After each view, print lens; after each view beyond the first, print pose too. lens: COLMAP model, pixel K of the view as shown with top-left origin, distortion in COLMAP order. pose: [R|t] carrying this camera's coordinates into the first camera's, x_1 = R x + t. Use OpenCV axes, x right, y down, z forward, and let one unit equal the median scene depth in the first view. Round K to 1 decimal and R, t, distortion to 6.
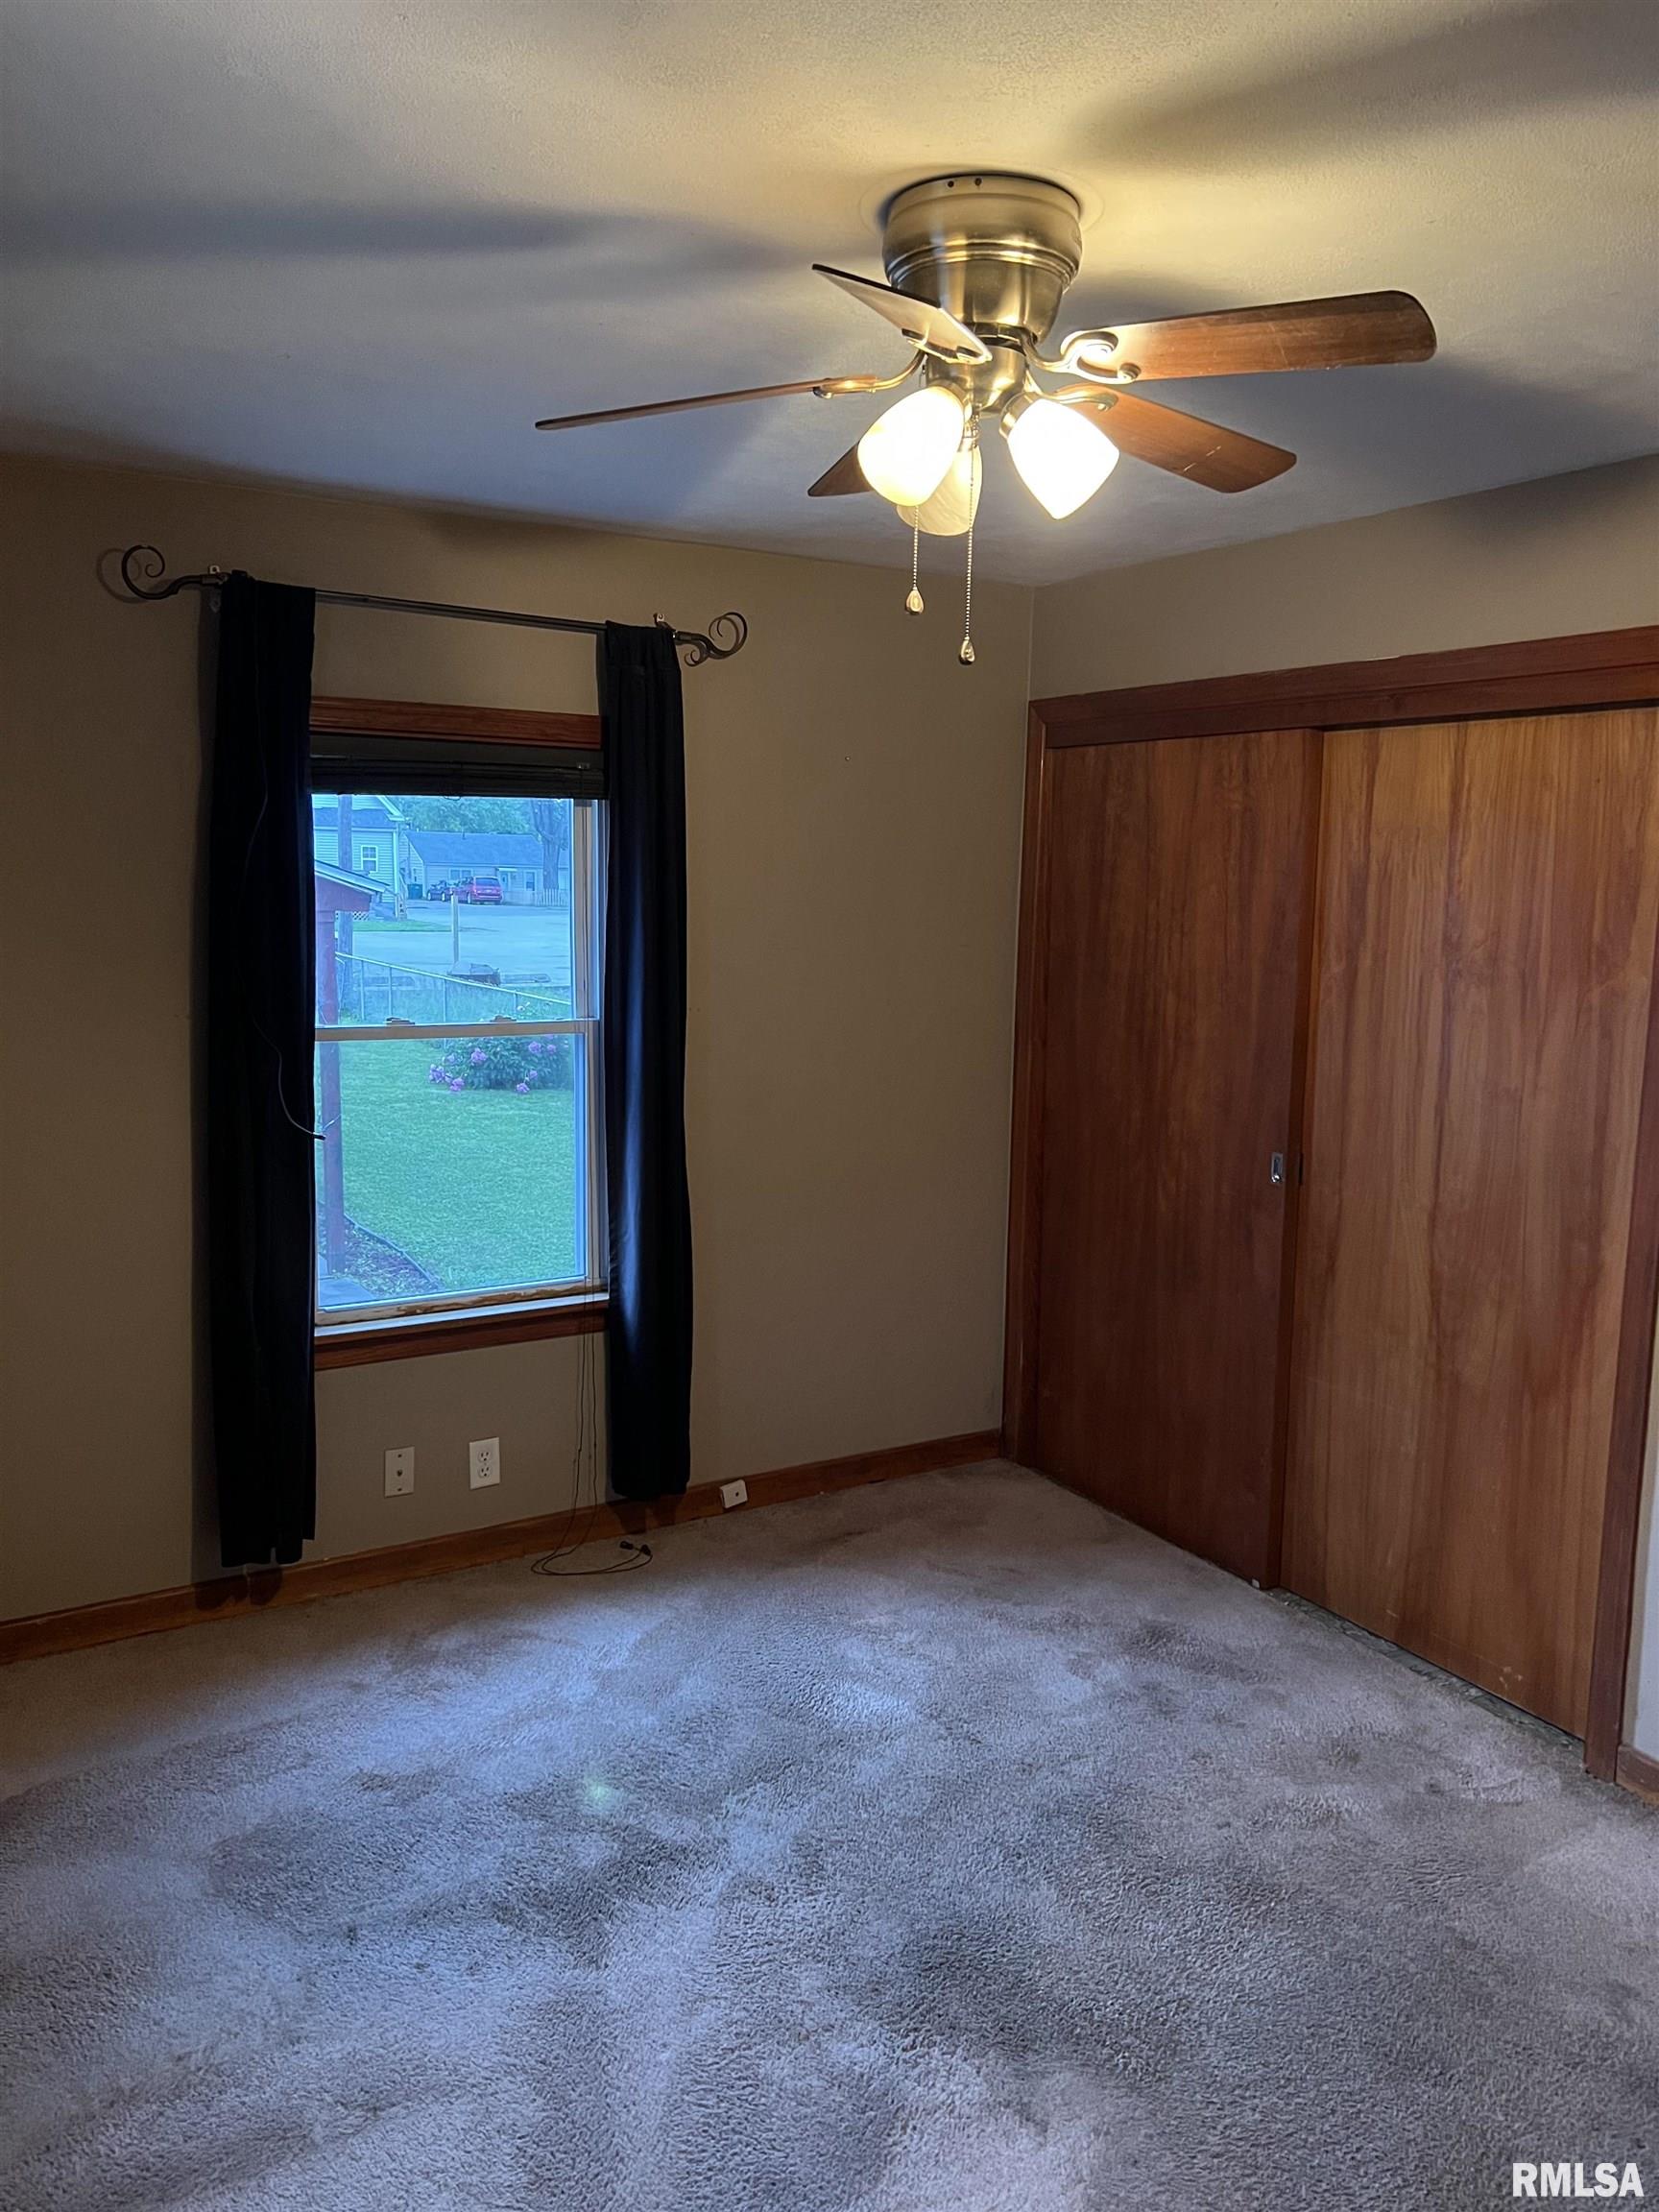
lens RADIAL K [[1665.5, 0, 829.5], [0, 1665.5, 1106.0], [0, 0, 1]] dist [0.081557, -0.099745]
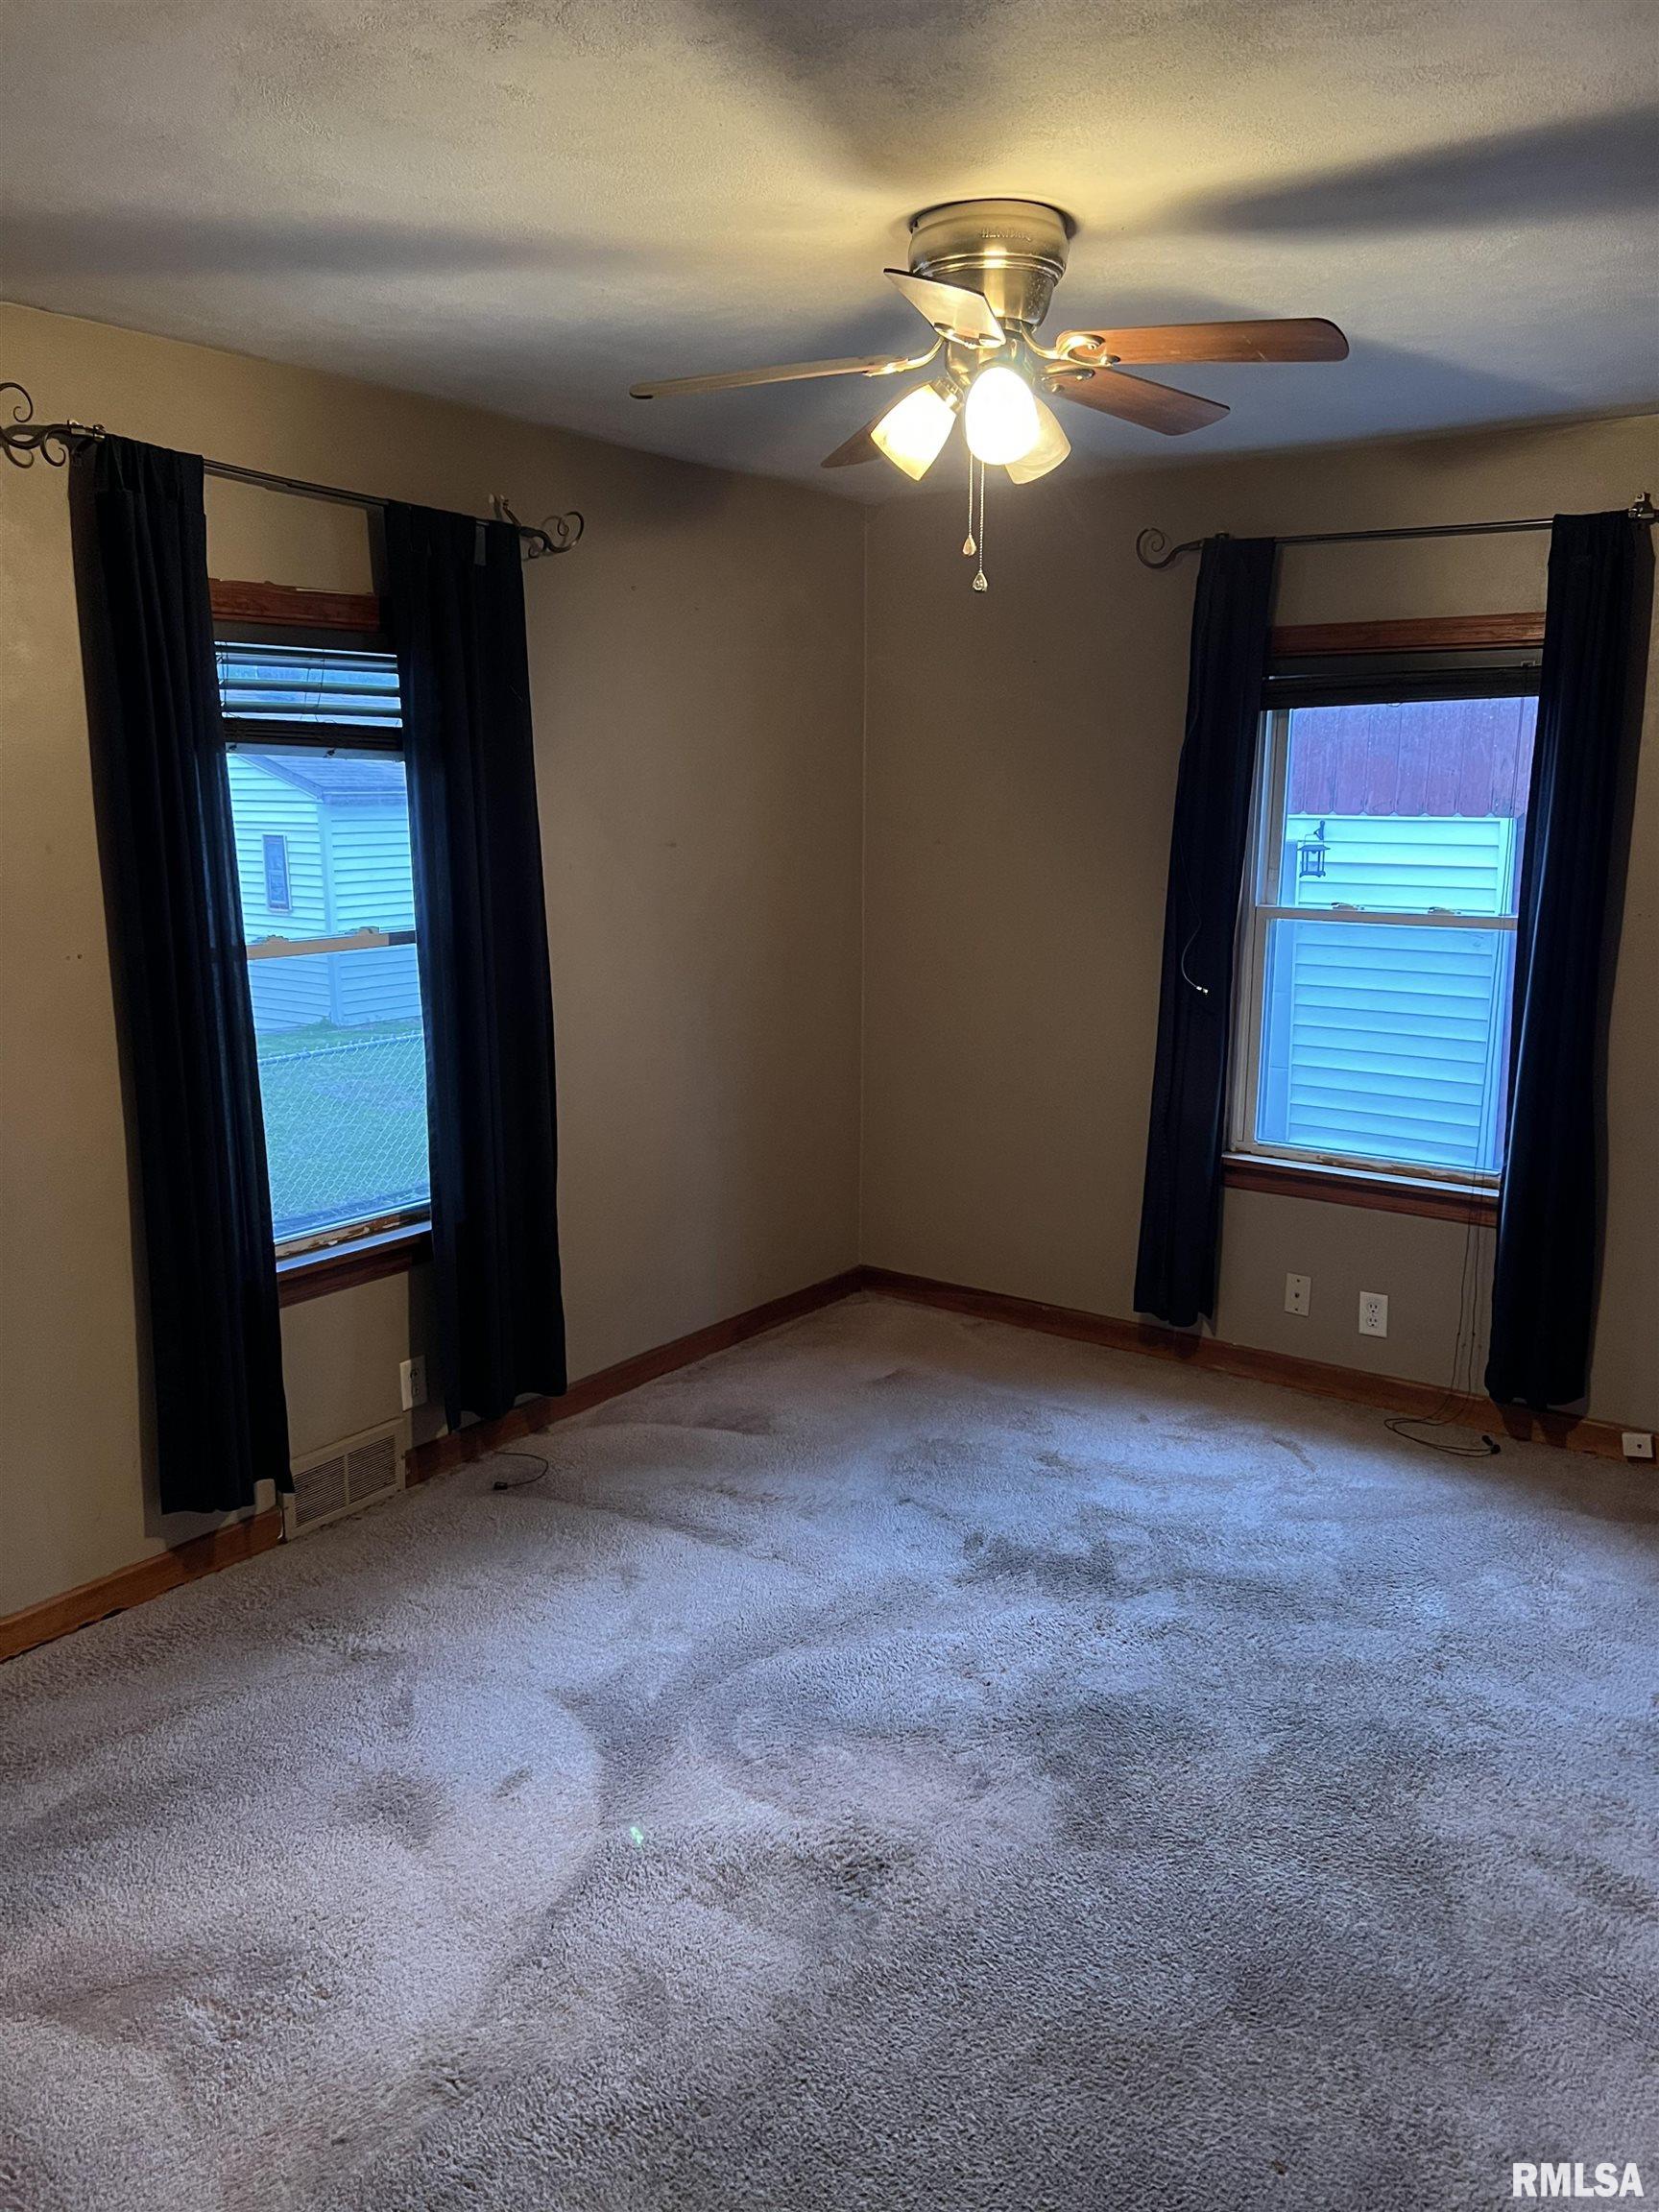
lens RADIAL K [[1706.0, 0, 829.5], [0, 1706.0, 1106.0], [0, 0, 1]] dist [0.002392, 0.000433]
pose [[0.383934, 0.162500, -0.908949, 0.704892], [-0.122499, 0.984655, 0.124292, -0.018779], [0.915199, 0.063625, 0.397948, 0.235153]]
